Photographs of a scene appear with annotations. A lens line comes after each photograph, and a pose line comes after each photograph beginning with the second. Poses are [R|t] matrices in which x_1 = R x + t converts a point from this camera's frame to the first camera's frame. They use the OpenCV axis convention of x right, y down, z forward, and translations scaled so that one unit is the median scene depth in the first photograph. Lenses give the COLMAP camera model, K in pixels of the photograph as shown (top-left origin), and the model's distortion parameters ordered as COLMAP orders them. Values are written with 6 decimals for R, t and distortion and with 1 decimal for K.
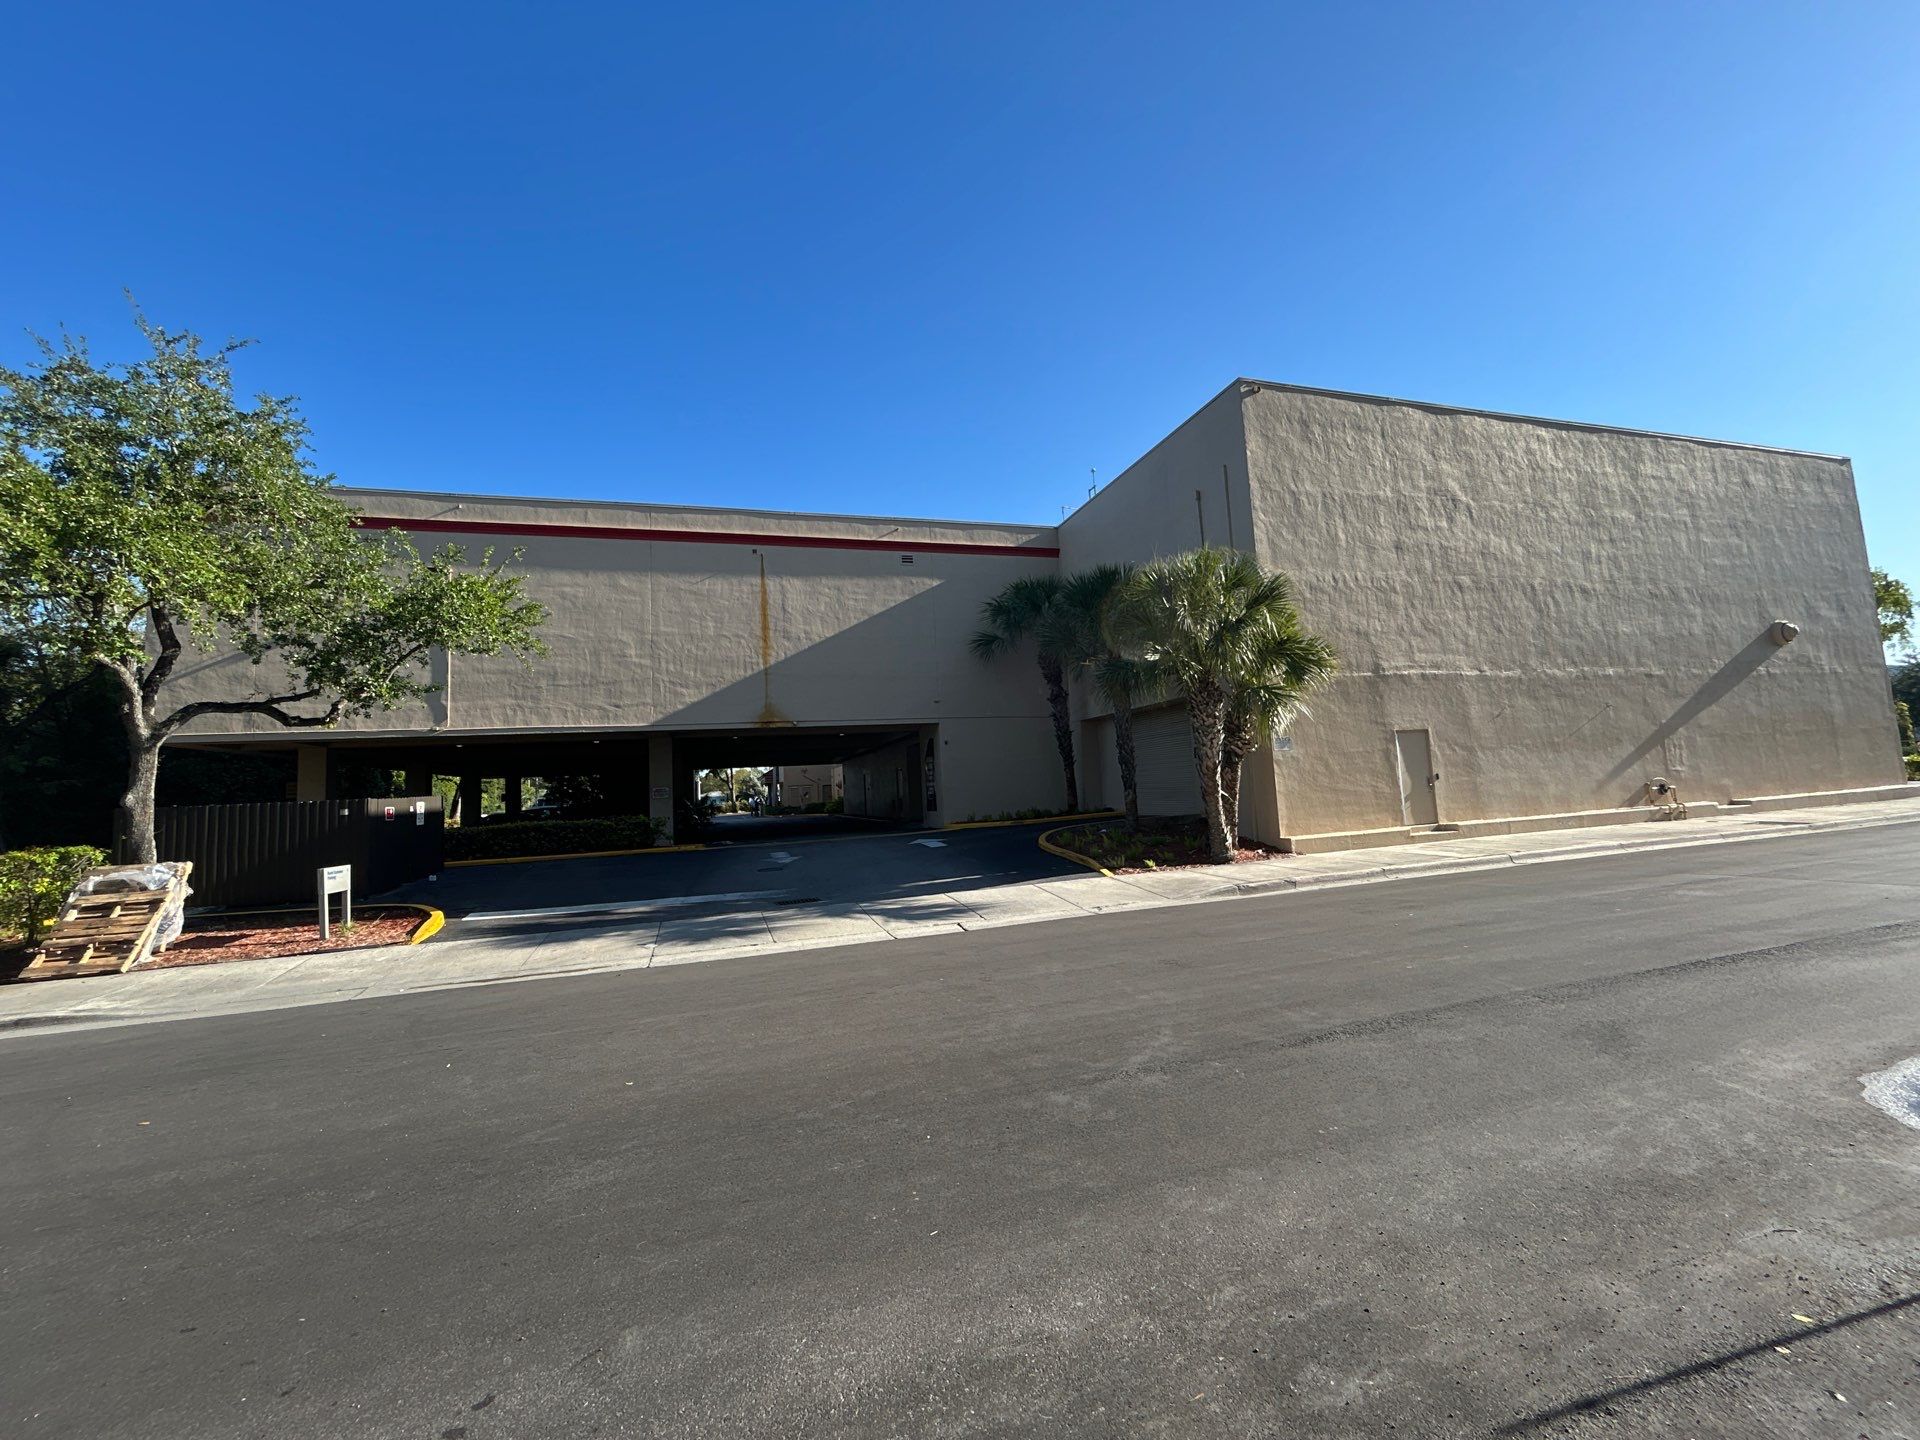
lens RADIAL K [[771.7, 0, 964.4], [0, 771.7, 717.8], [0, 0, 1]] dist [-0.003102, -0.000210]
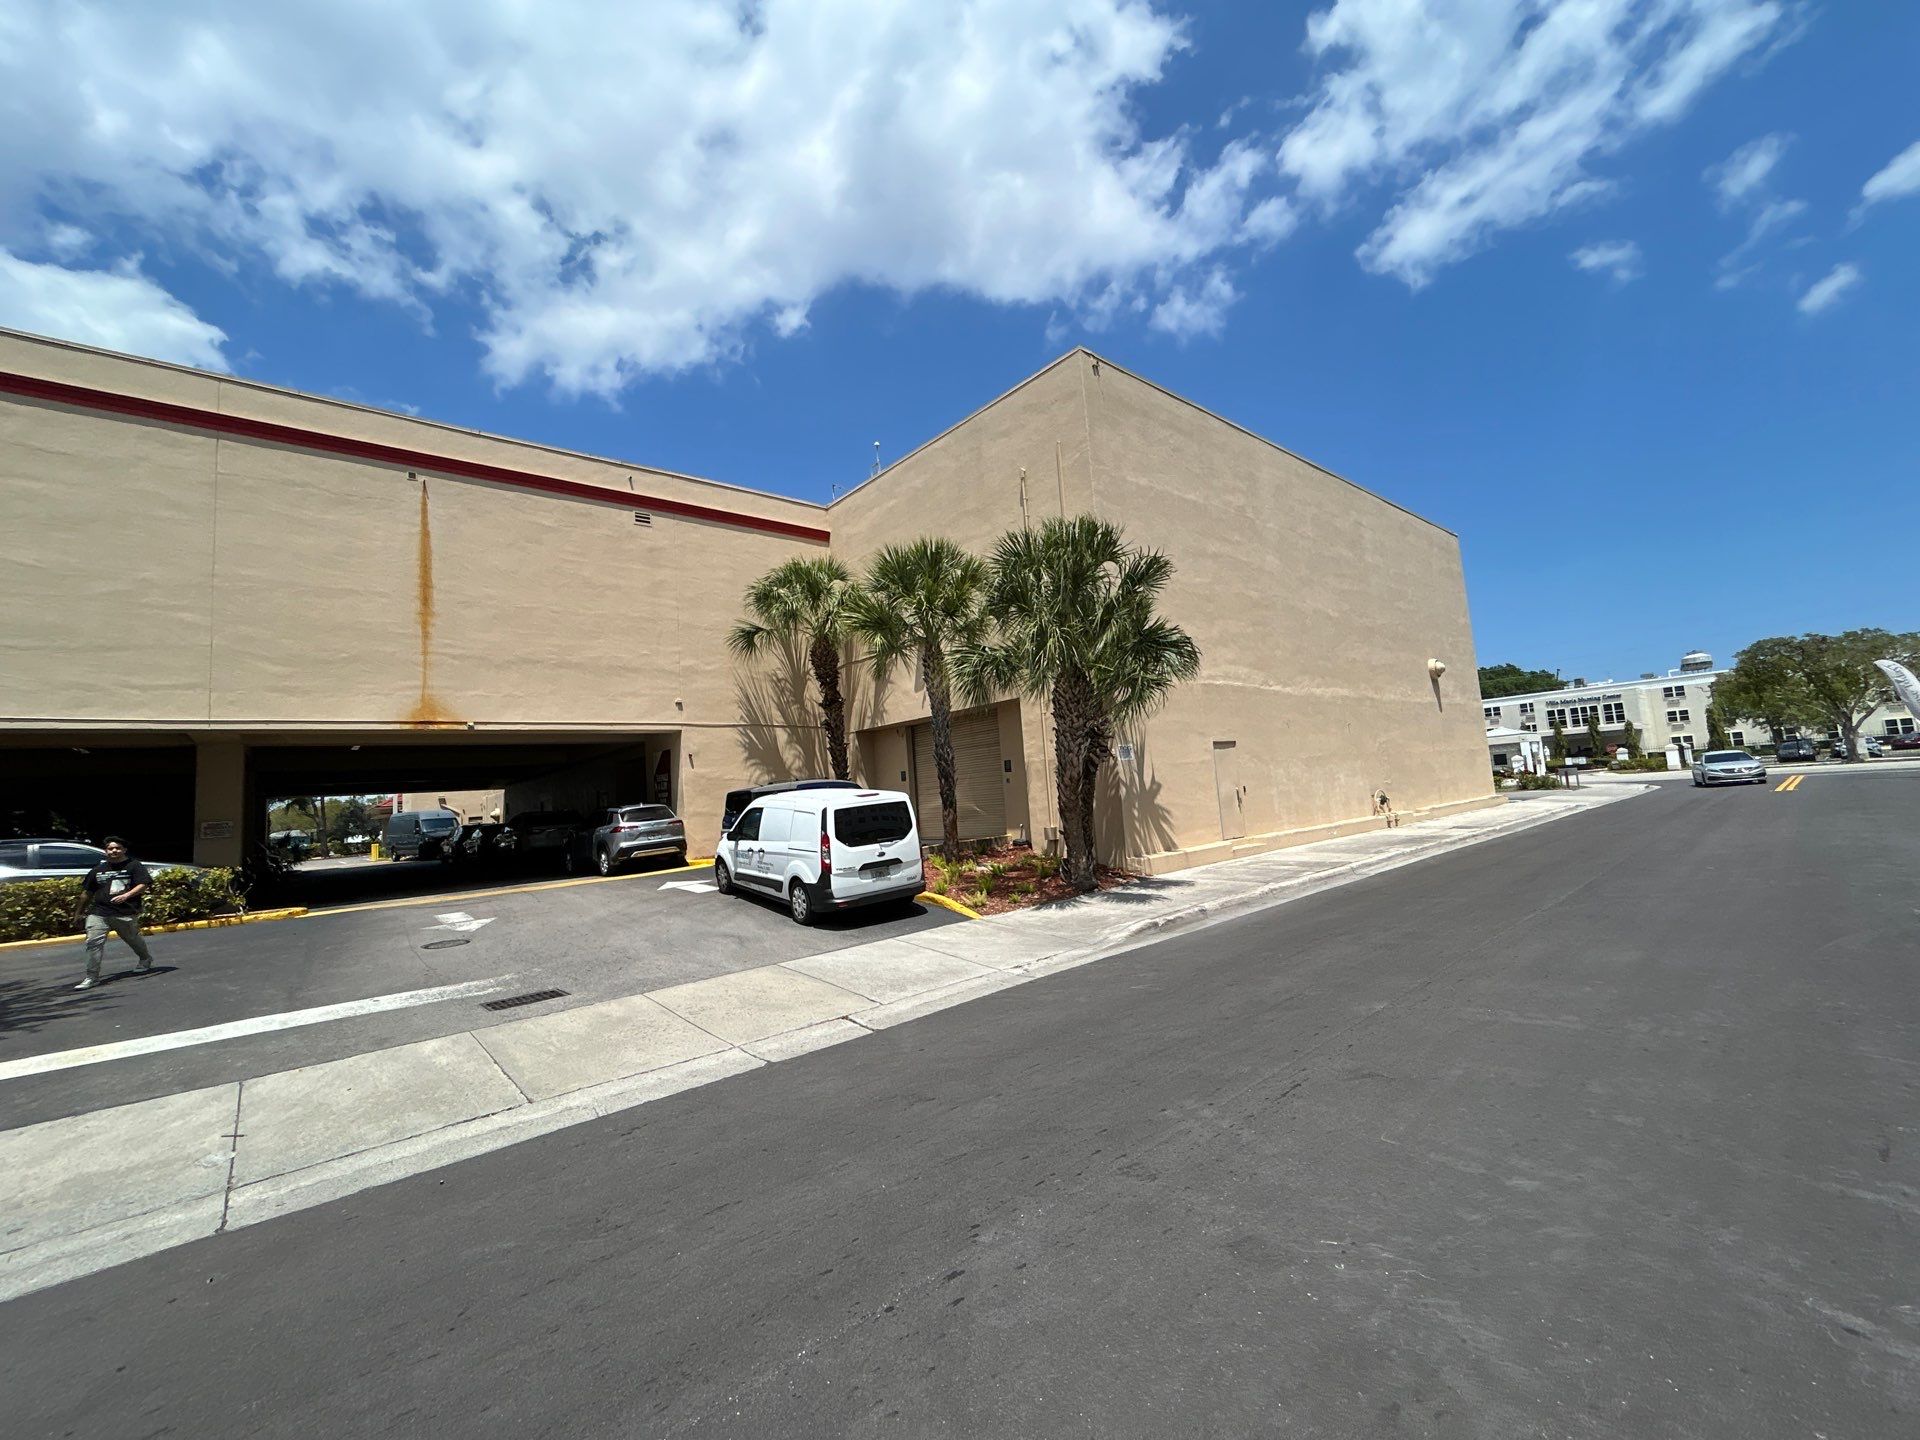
lens RADIAL K [[771.7, 0, 955.4], [0, 771.7, 717.2], [0, 0, 1]] dist [-0.003102, -0.000210]
pose [[0.920172, 0.029625, 0.390393, -0.089110], [-0.015365, 0.999097, -0.039601, 0.021866], [-0.391213, 0.030441, 0.919796, 0.185139]]
